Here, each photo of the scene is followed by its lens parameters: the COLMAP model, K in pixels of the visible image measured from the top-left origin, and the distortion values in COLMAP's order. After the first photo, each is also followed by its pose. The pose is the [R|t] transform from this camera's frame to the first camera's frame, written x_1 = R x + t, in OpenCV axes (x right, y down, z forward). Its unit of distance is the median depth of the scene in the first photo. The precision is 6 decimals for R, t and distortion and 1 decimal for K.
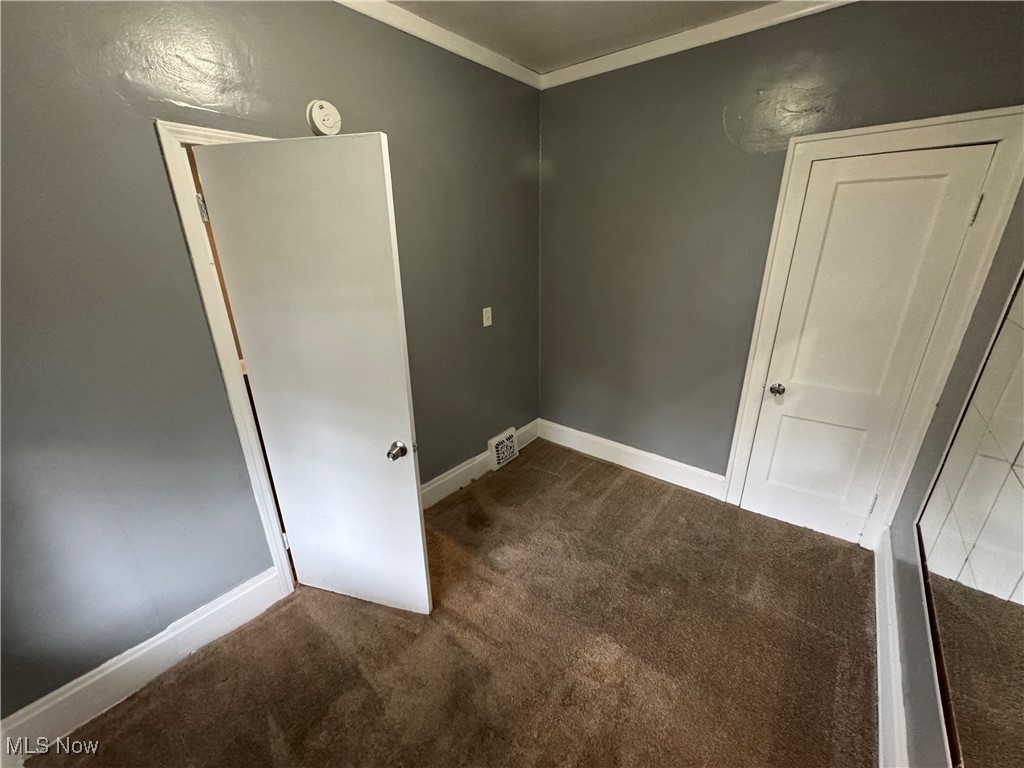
lens RADIAL K [[408.7, 0, 512.0], [0, 408.7, 384.0], [0, 0, 1]] dist [-0.003897, 0.000584]
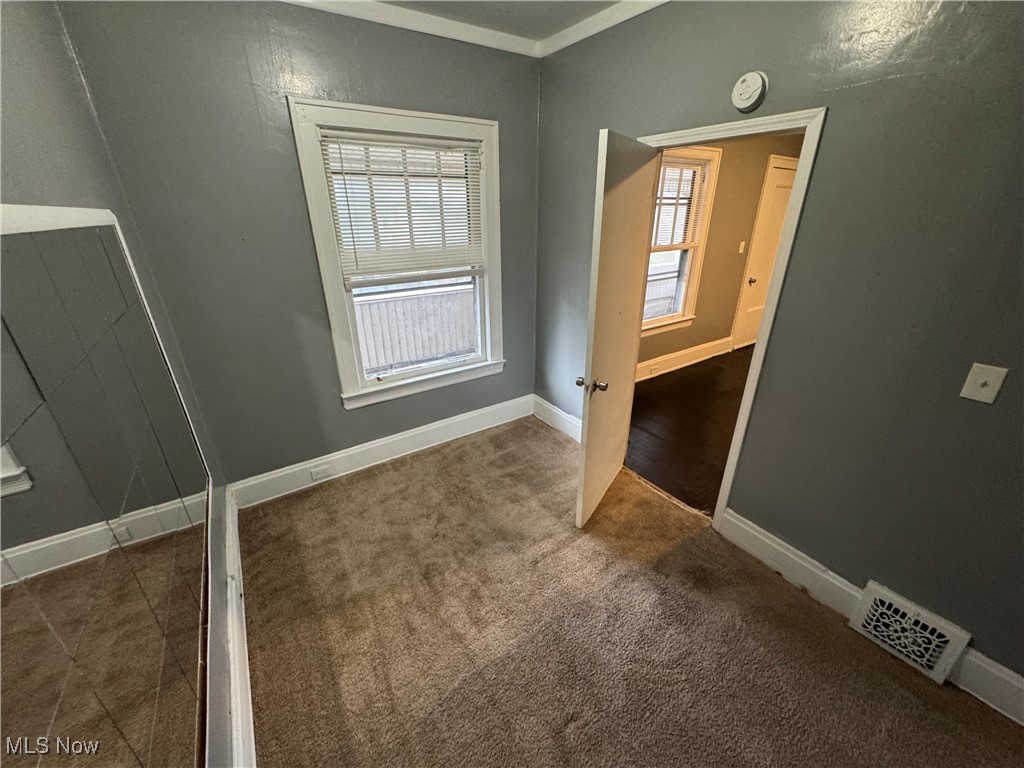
lens RADIAL K [[408.7, 0, 512.0], [0, 408.7, 384.0], [0, 0, 1]] dist [-0.003897, 0.000584]
pose [[-0.294406, 0.385982, -0.874267, 0.673500], [-0.320264, 0.822067, 0.470783, -0.268928], [0.900420, 0.418597, -0.118406, 0.700301]]
